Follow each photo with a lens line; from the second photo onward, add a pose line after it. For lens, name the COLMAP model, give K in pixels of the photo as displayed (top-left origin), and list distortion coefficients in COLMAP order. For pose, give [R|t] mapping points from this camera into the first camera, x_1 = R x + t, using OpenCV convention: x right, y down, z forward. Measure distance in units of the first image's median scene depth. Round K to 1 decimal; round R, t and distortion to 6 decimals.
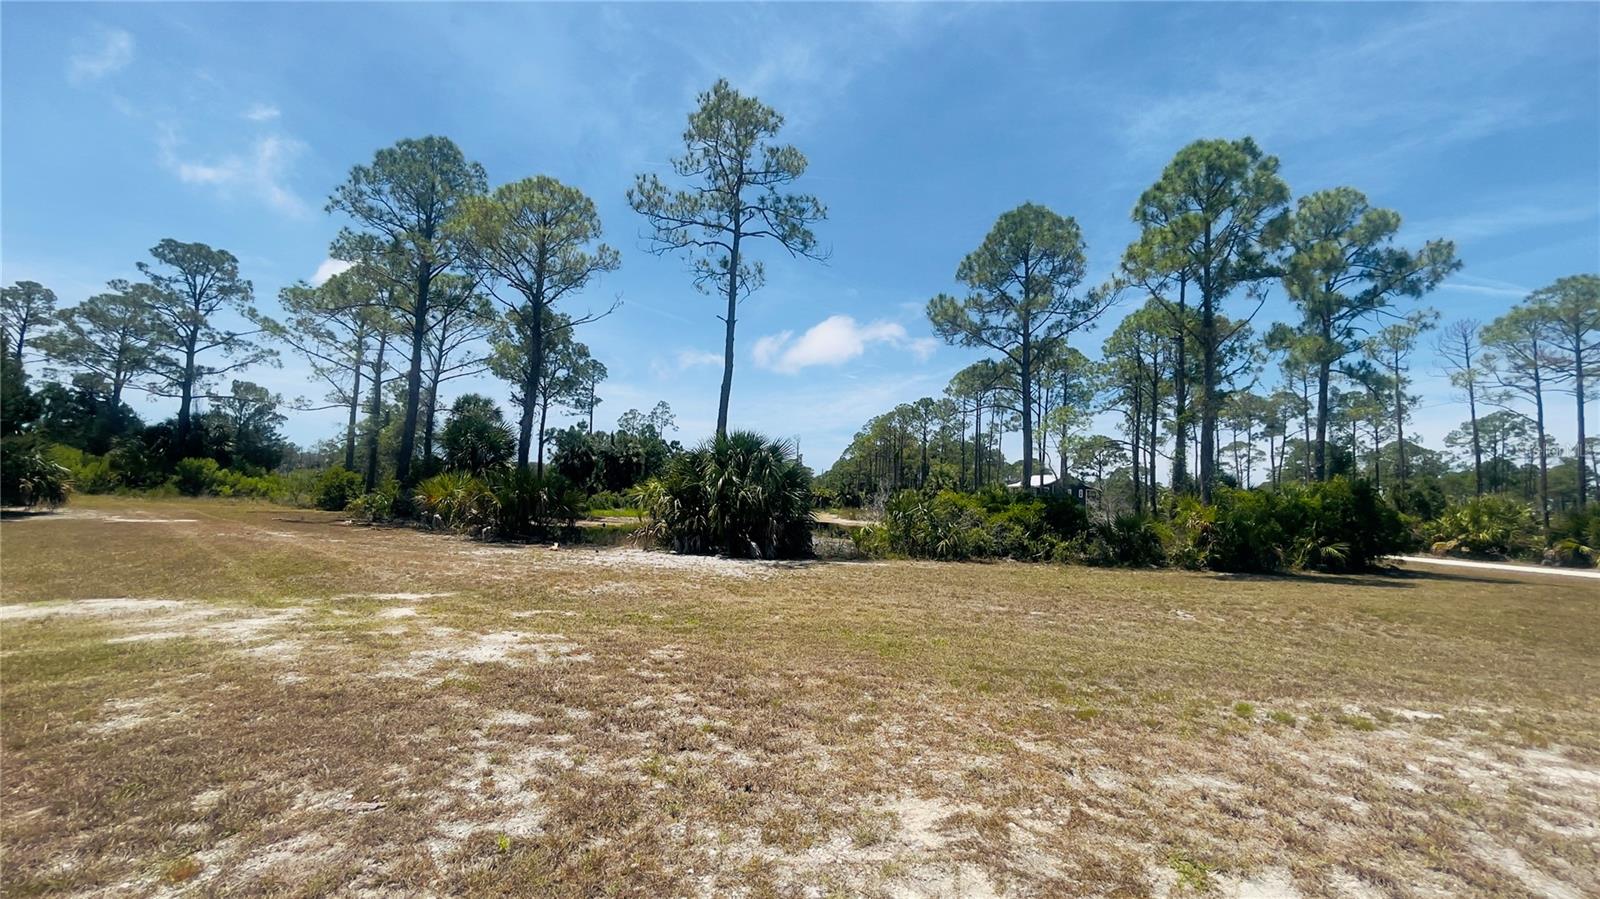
lens RADIAL K [[649.0, 0, 791.9], [0, 649.0, 454.8], [0, 0, 1]] dist [0.010406, -0.000065]
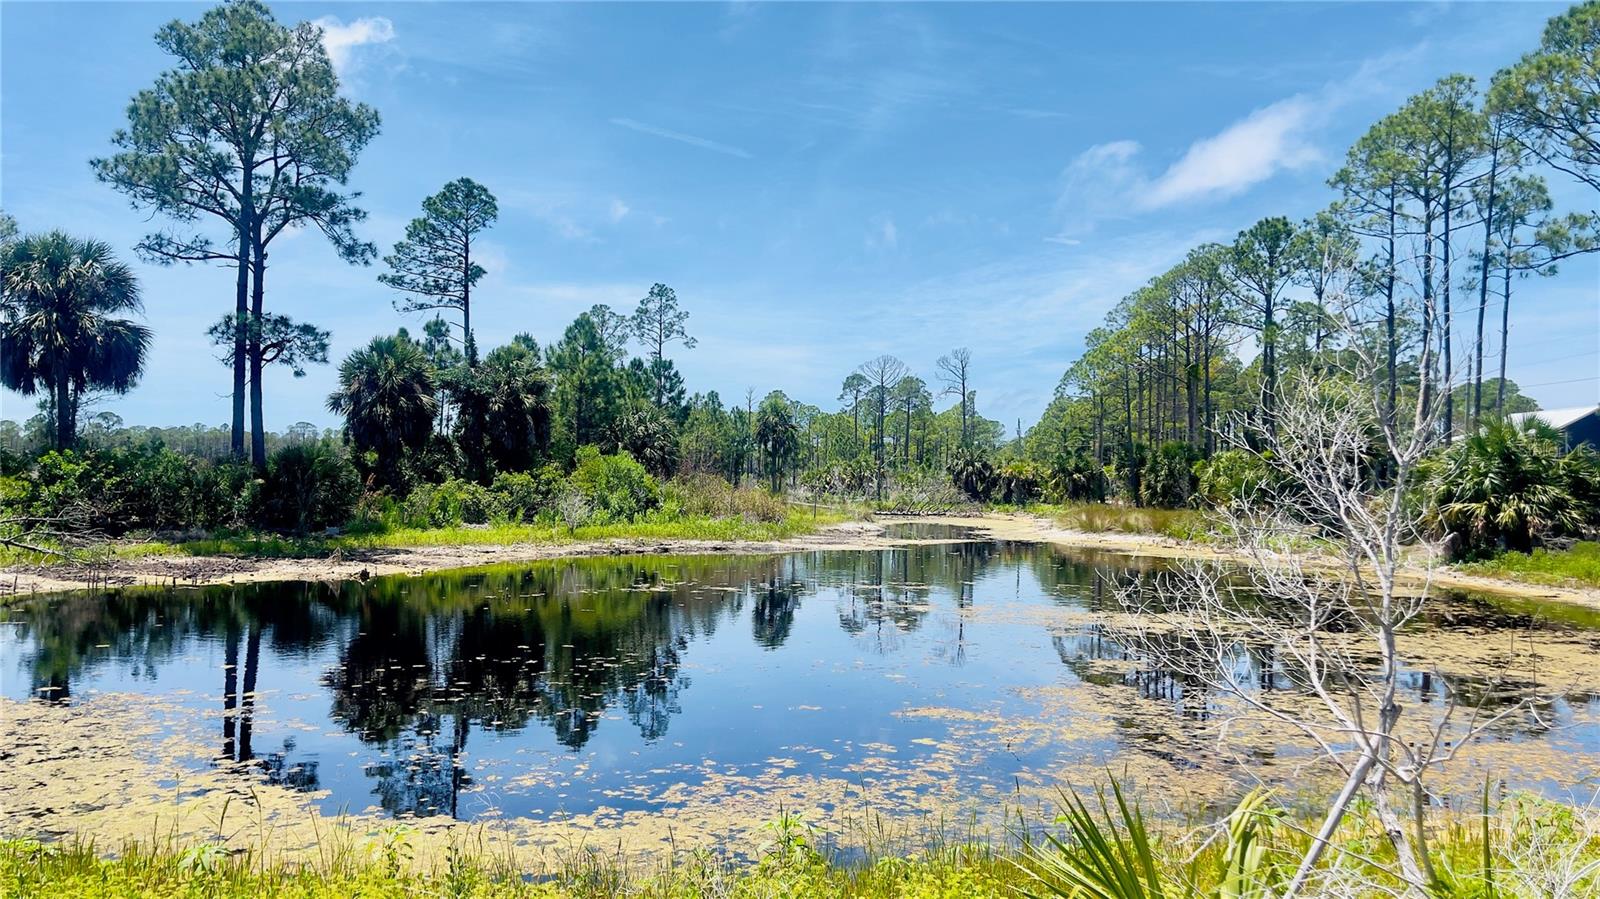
lens RADIAL K [[1213.5, 0, 803.3], [0, 1213.5, 455.2], [0, 0, 1]] dist [0.075865, -0.097836]
pose [[0.990112, -0.036647, -0.135407, 0.039405], [0.042042, 0.998423, 0.037201, 0.030455], [0.133830, -0.042526, 0.990091, 0.407198]]
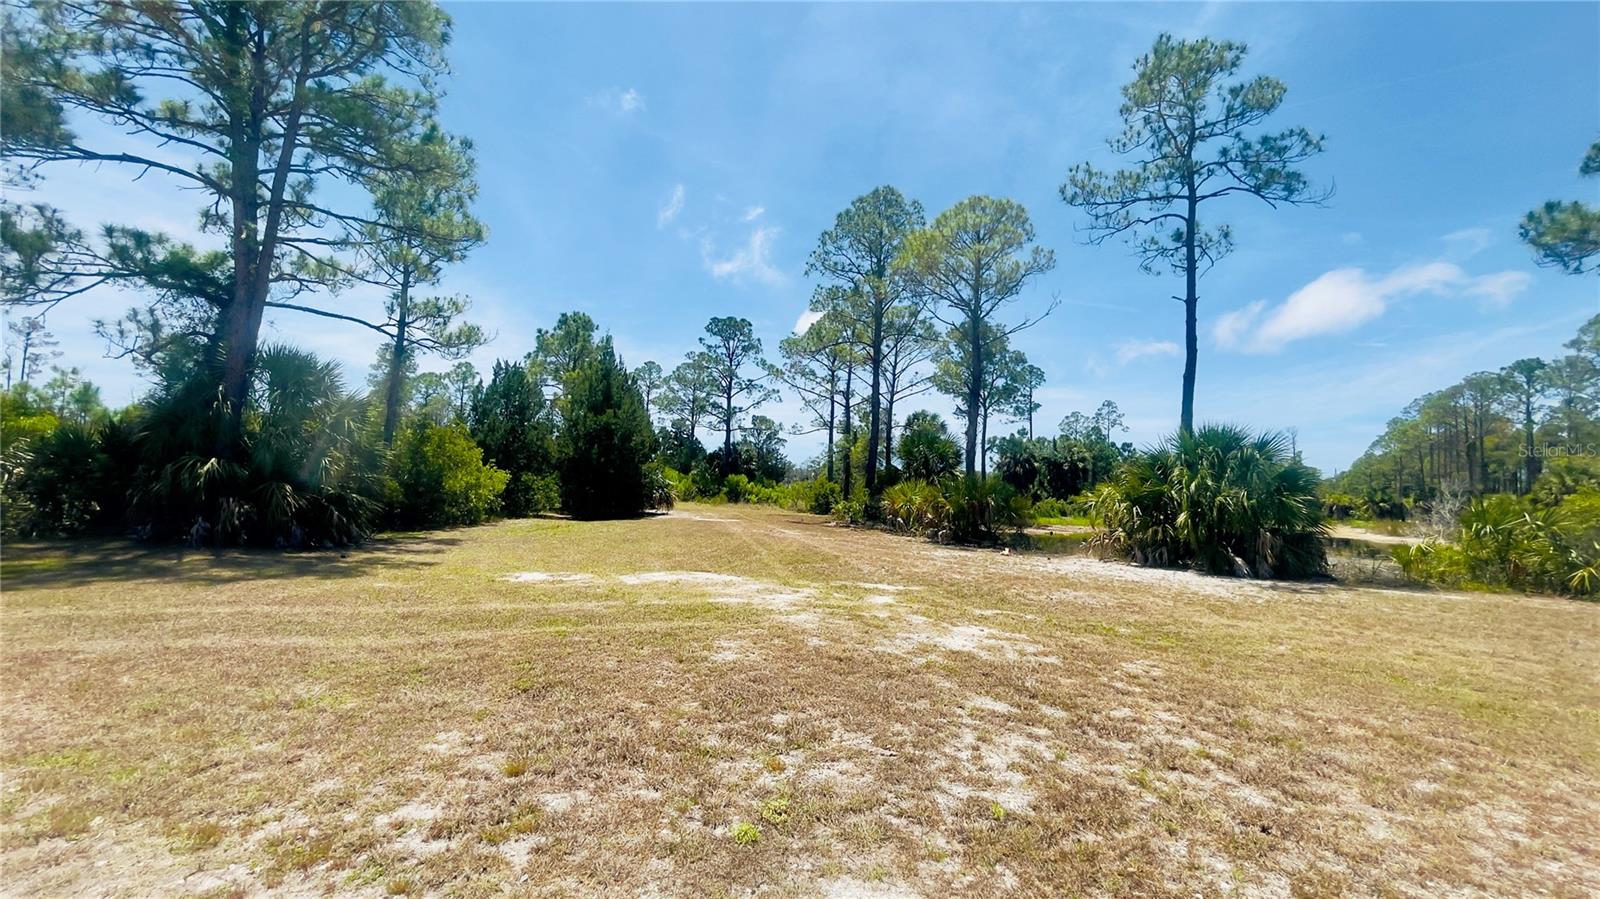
lens RADIAL K [[658.4, 0, 795.4], [0, 658.4, 447.0], [0, 0, 1]] dist [-0.015965, 0.008432]
pose [[0.800229, -0.051419, -0.597486, -0.004105], [0.036863, 0.998651, -0.036570, 0.001947], [0.598560, 0.007239, 0.801045, -0.015054]]
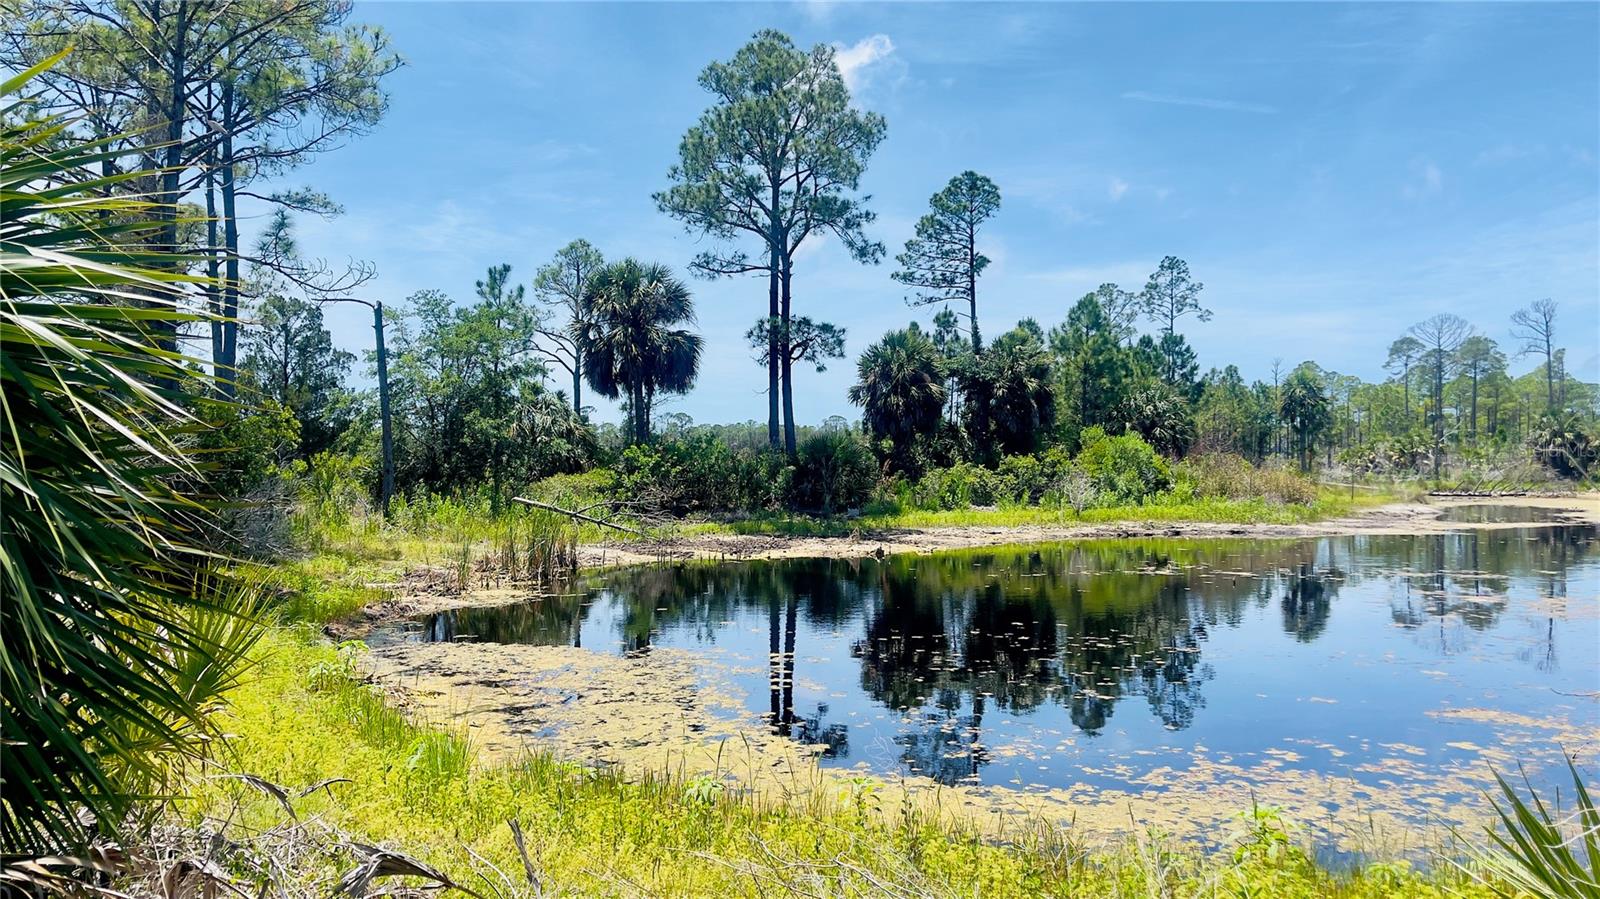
lens RADIAL K [[1213.5, 0, 803.3], [0, 1213.5, 455.2], [0, 0, 1]] dist [0.075865, -0.097836]
pose [[0.849262, -0.057342, -0.524849, 0.047489], [0.081666, 0.996388, 0.023284, 0.033473], [0.521618, -0.062637, 0.850877, 0.411103]]
